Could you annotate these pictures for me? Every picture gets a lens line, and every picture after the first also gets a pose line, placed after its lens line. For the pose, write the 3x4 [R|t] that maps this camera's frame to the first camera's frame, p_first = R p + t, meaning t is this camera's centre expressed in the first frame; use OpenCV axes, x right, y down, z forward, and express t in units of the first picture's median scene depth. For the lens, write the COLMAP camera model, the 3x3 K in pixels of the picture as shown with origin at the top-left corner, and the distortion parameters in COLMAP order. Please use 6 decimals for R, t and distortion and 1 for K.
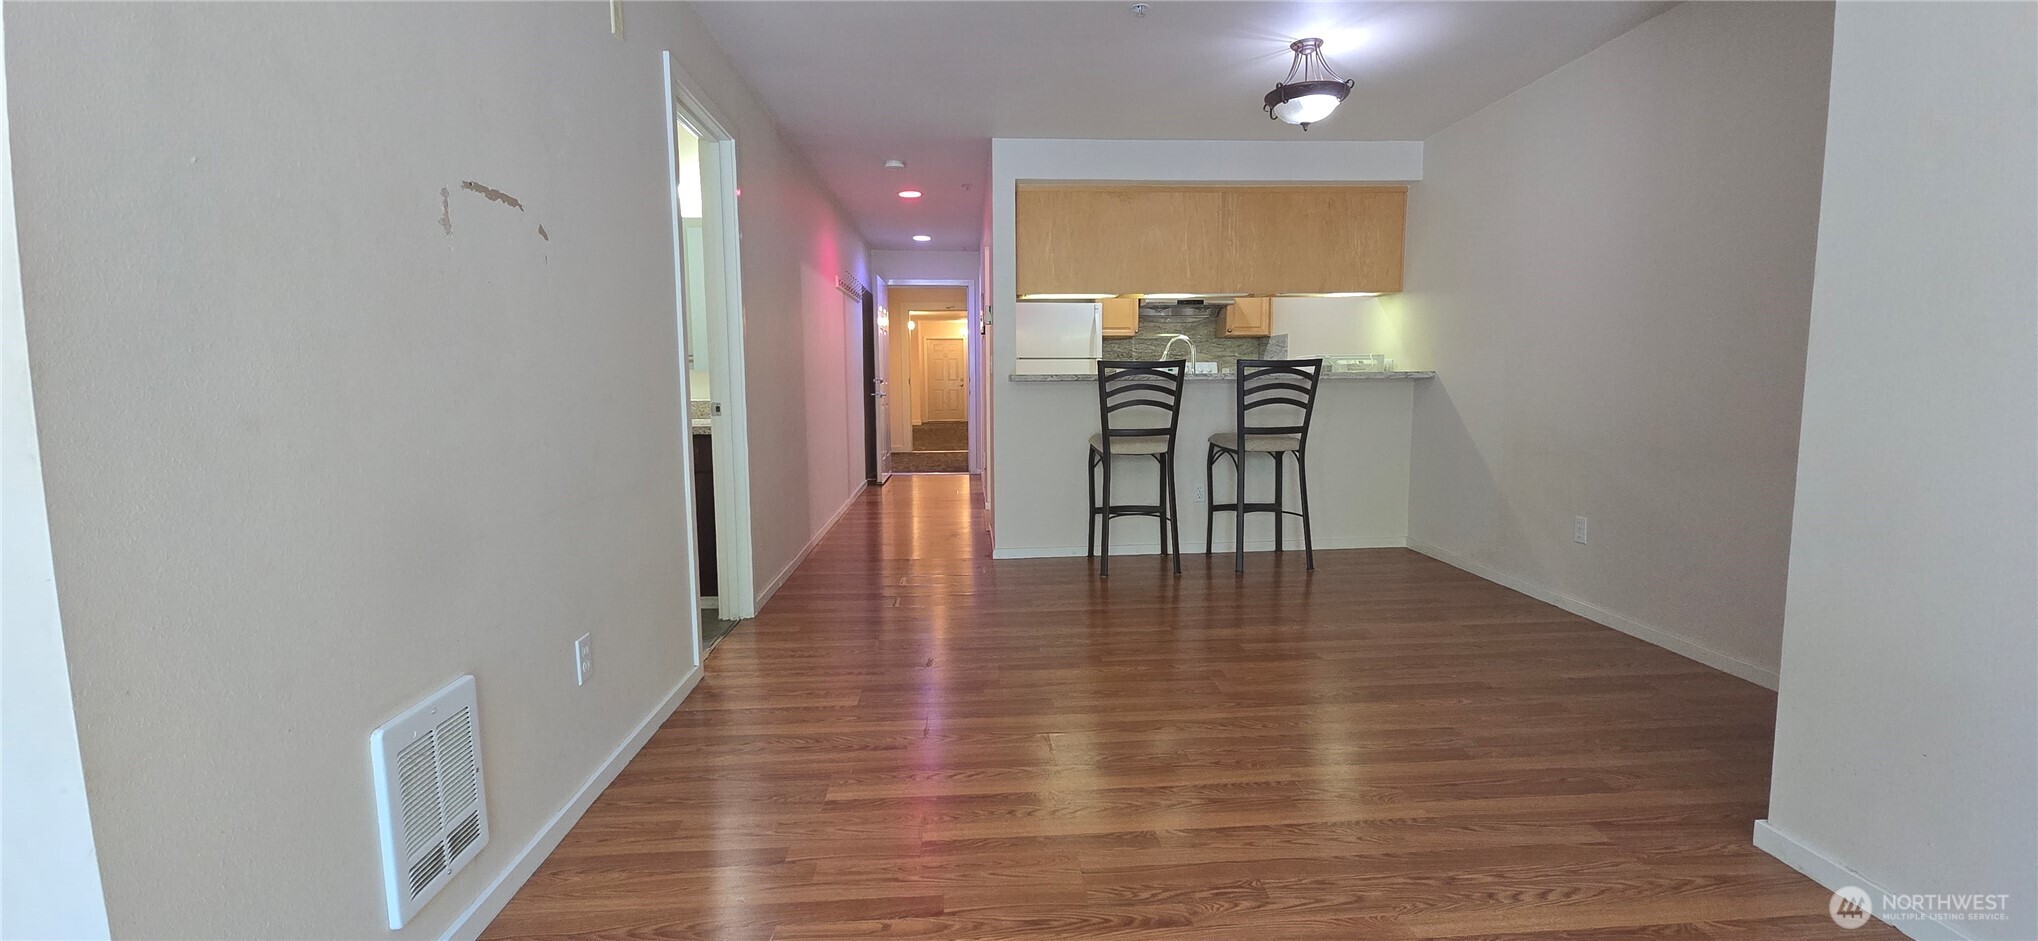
lens RADIAL K [[824.7, 0, 1019.0], [0, 824.7, 470.5], [0, 0, 1]] dist [-0.000191, -0.000033]
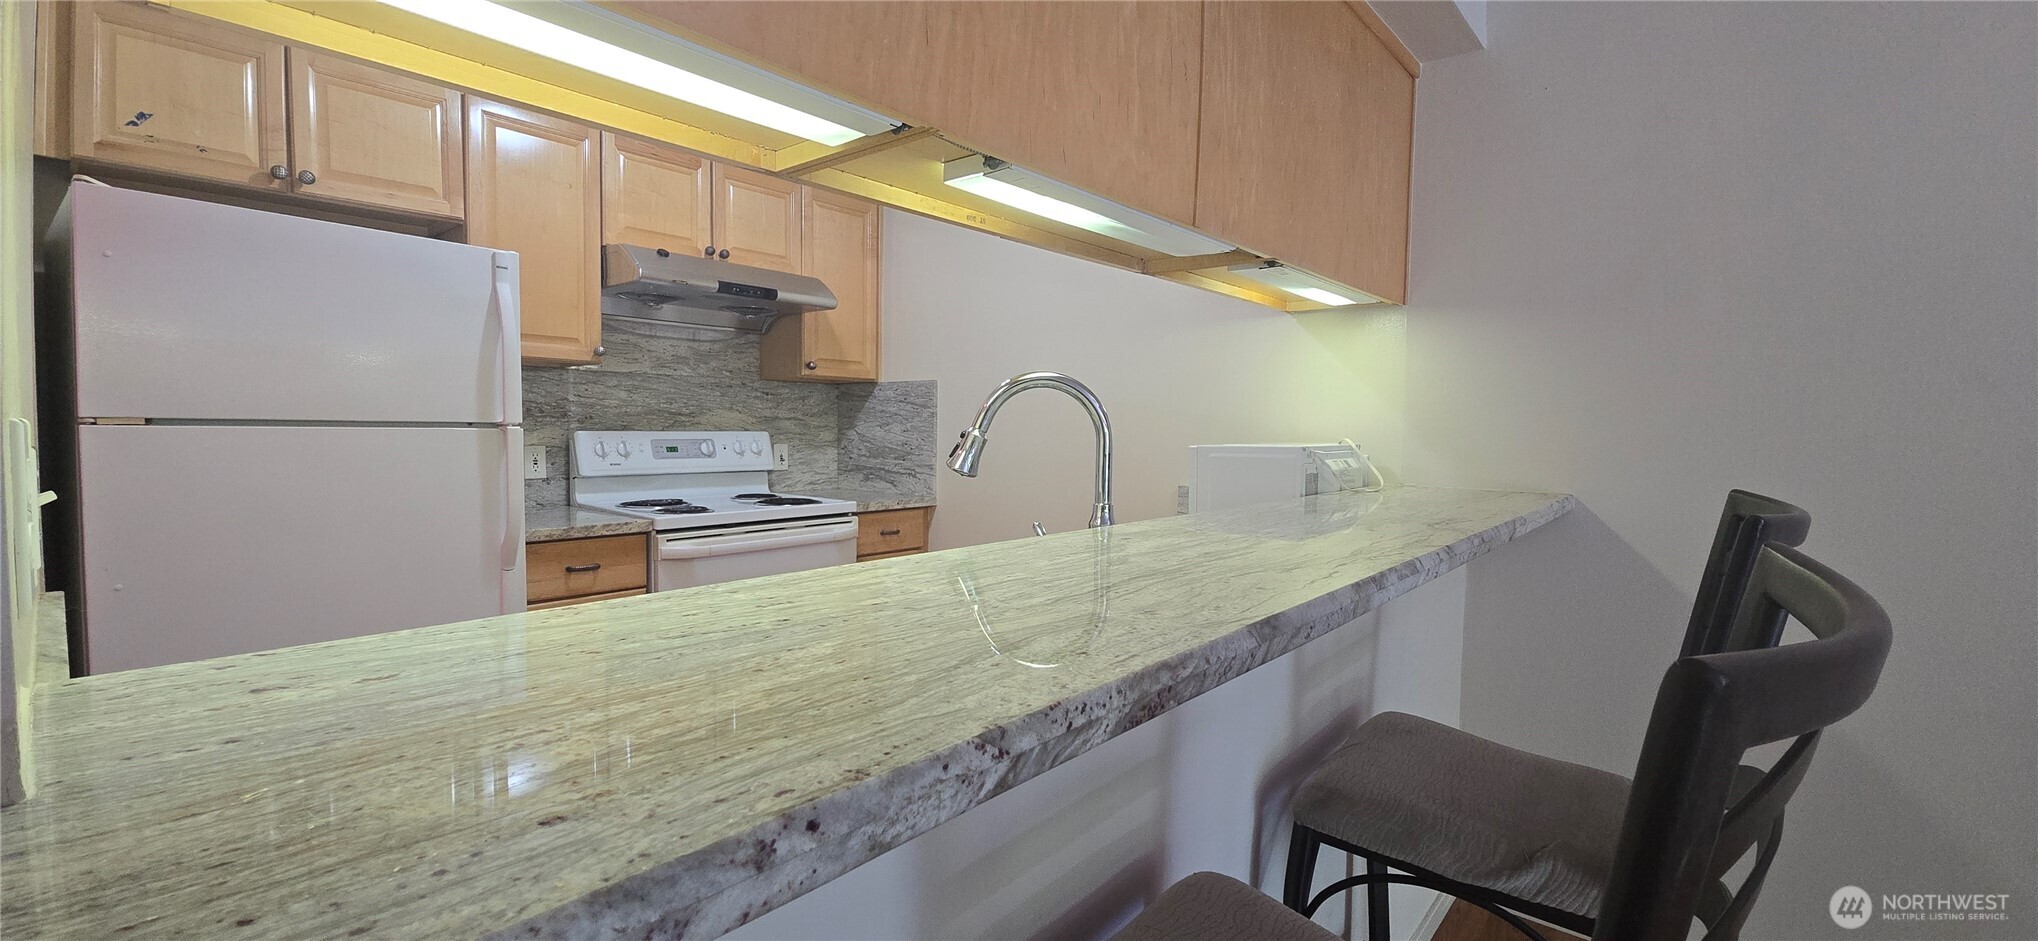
lens RADIAL K [[824.7, 0, 1019.0], [0, 824.7, 470.5], [0, 0, 1]] dist [-0.000191, -0.000033]
pose [[0.705533, -0.018847, 0.708426, 0.008250], [0.064133, 0.997242, -0.037341, -0.085360], [-0.705769, 0.071779, 0.704796, 0.591500]]
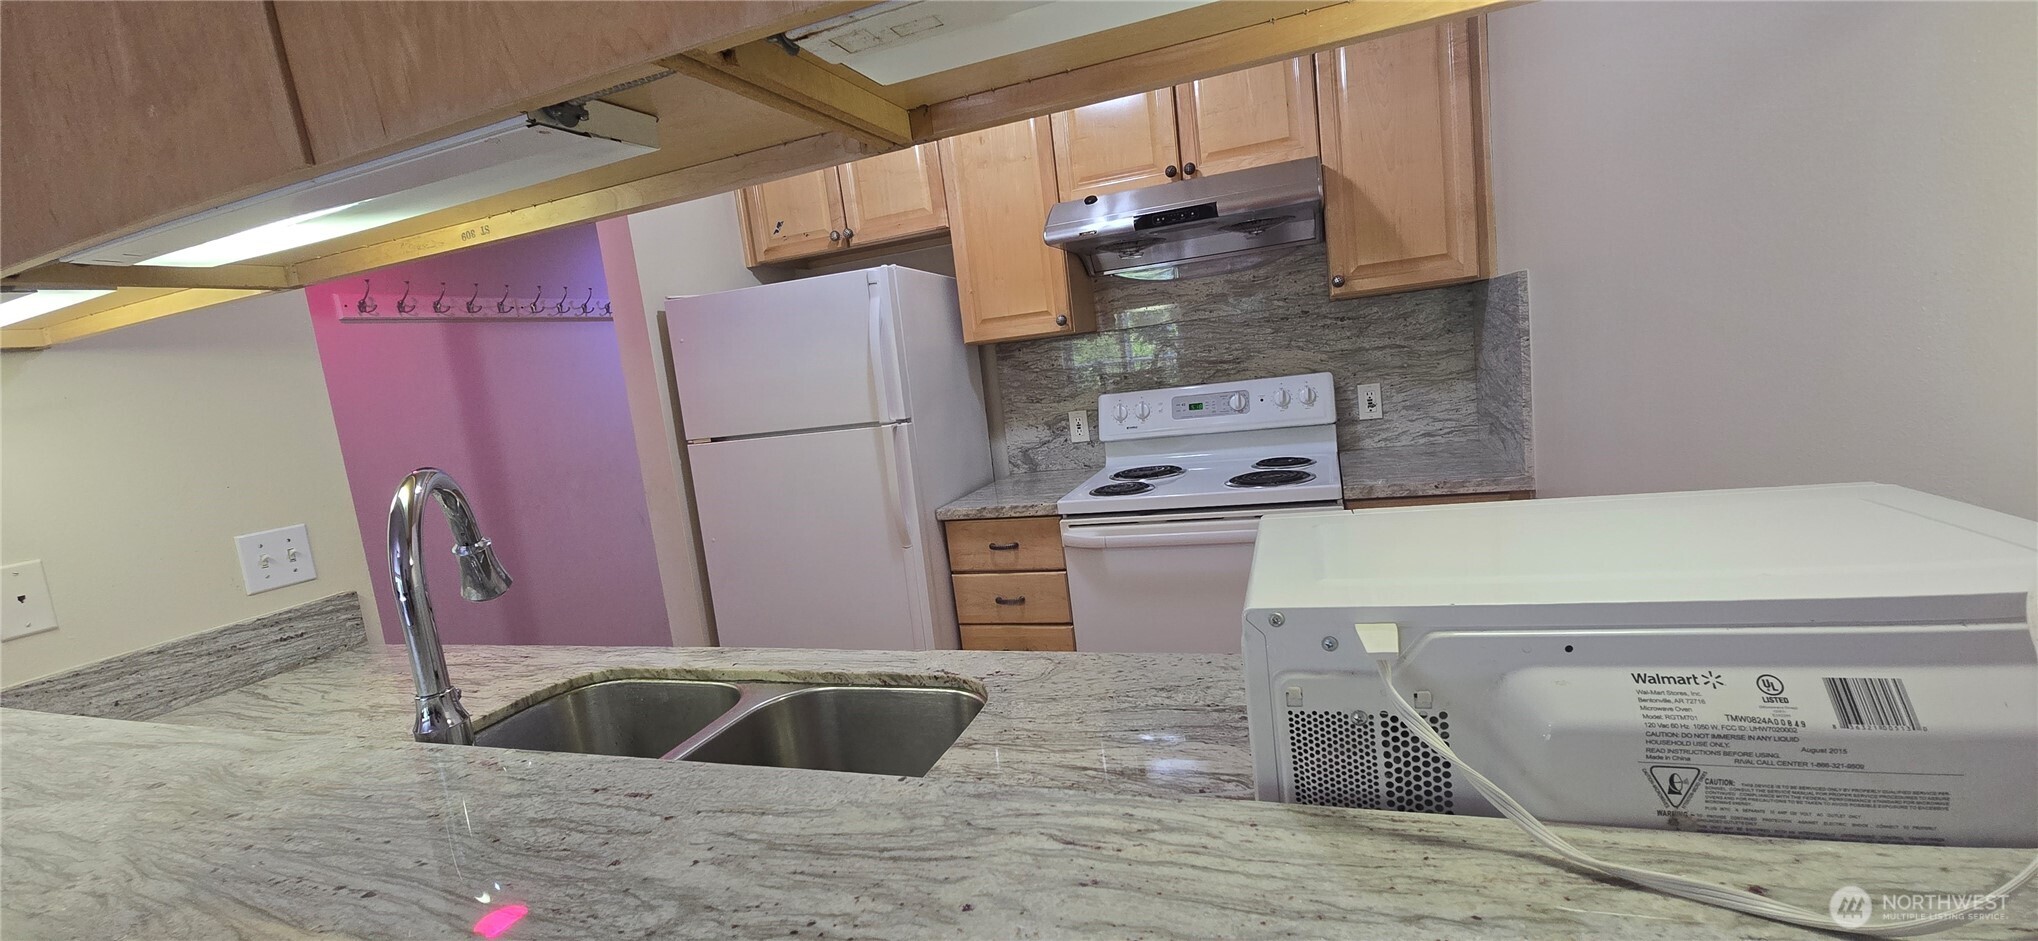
lens RADIAL K [[824.7, 0, 1019.0], [0, 824.7, 470.5], [0, 0, 1]] dist [-0.000191, -0.000033]
pose [[0.909044, -0.042727, -0.414503, 0.270675], [0.061980, 0.997528, 0.033105, -0.112667], [0.412064, -0.055785, 0.909446, 0.642435]]
